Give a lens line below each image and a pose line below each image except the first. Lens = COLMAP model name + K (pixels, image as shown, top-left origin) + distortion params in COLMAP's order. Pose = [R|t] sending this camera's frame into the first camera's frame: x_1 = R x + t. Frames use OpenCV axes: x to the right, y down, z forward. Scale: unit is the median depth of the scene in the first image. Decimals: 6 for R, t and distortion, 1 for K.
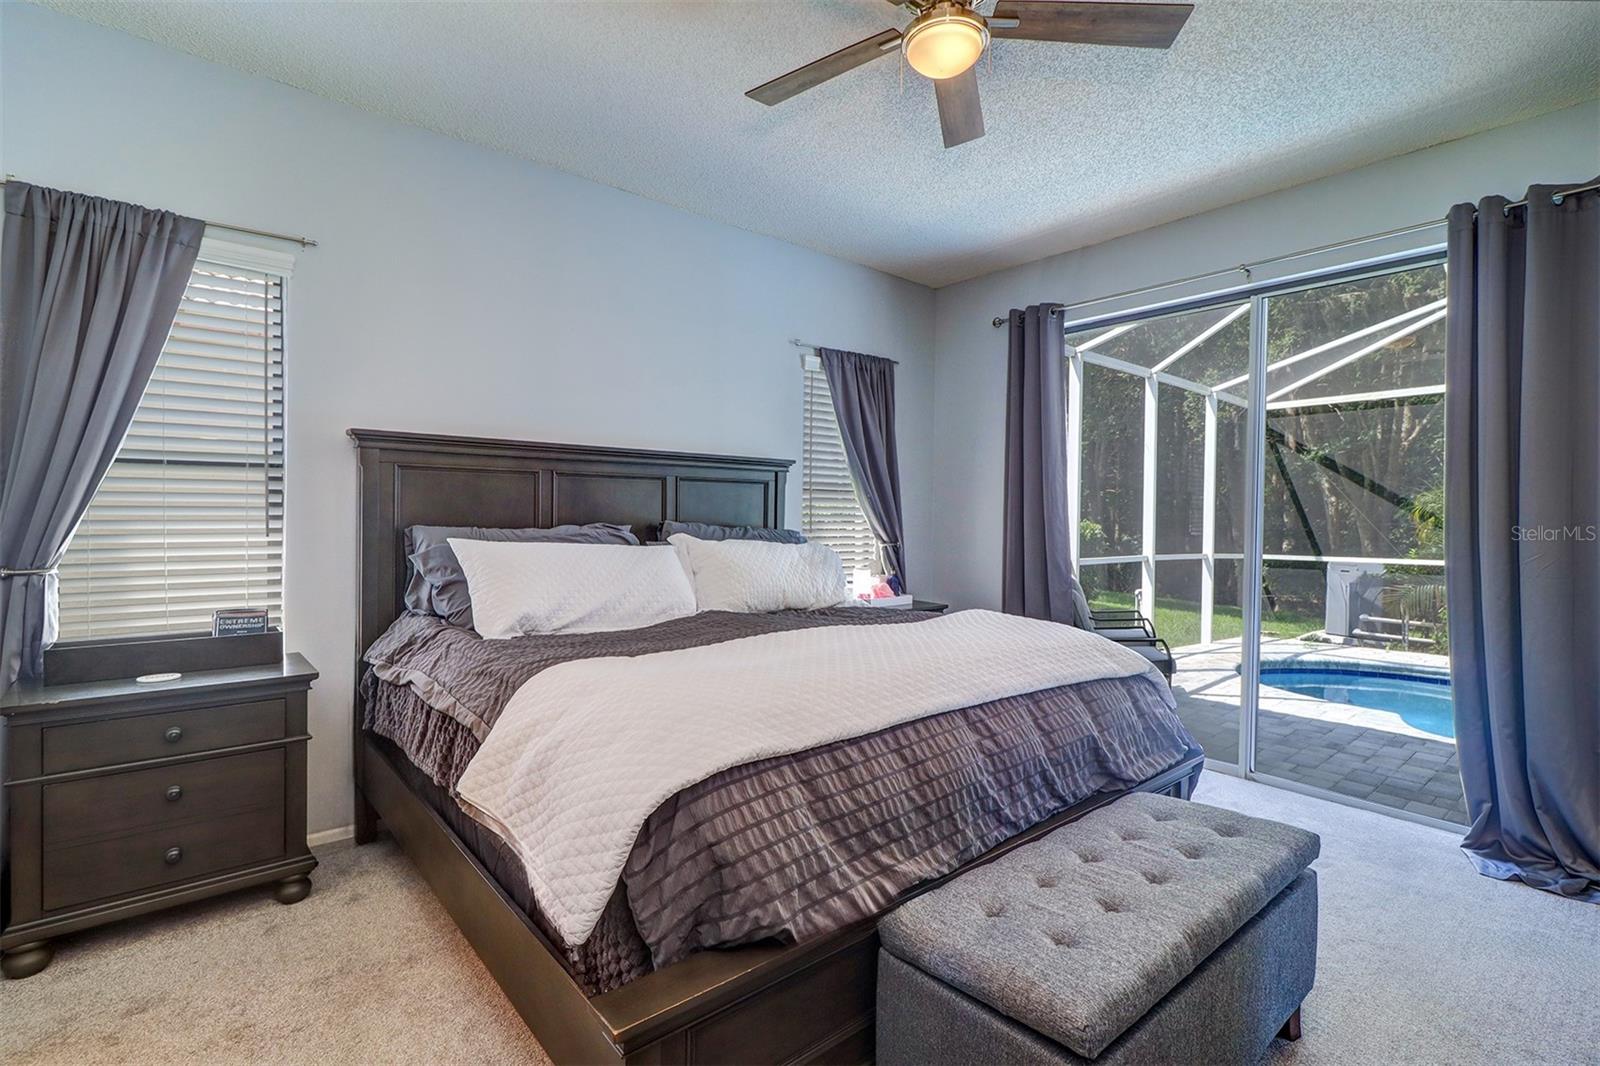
lens RADIAL K [[761.8, 0, 800.0], [0, 761.8, 533.0], [0, 0, 1]] dist [0.002437, 0.000278]
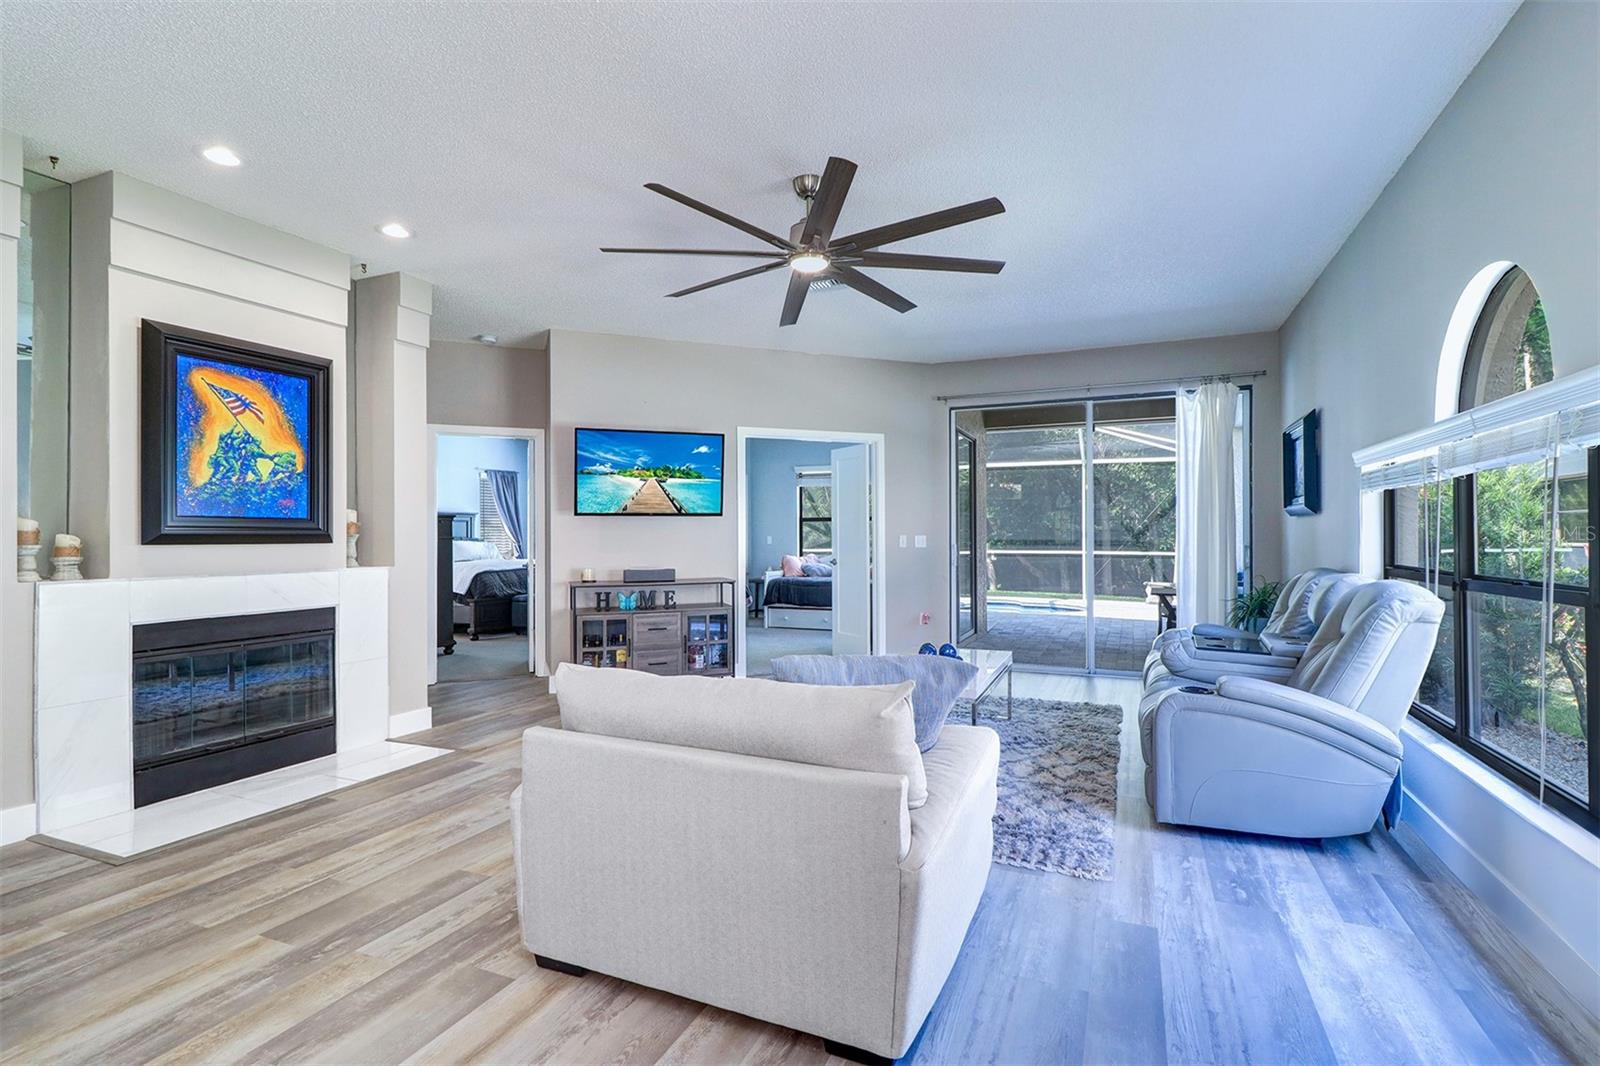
lens RADIAL K [[761.8, 0, 800.0], [0, 761.8, 533.0], [0, 0, 1]] dist [0.002437, 0.000278]
pose [[0.892477, -0.013417, 0.450893, -0.246065], [0.026725, 0.999375, -0.023159, 0.079365], [-0.450301, 0.032719, 0.892277, -2.260397]]
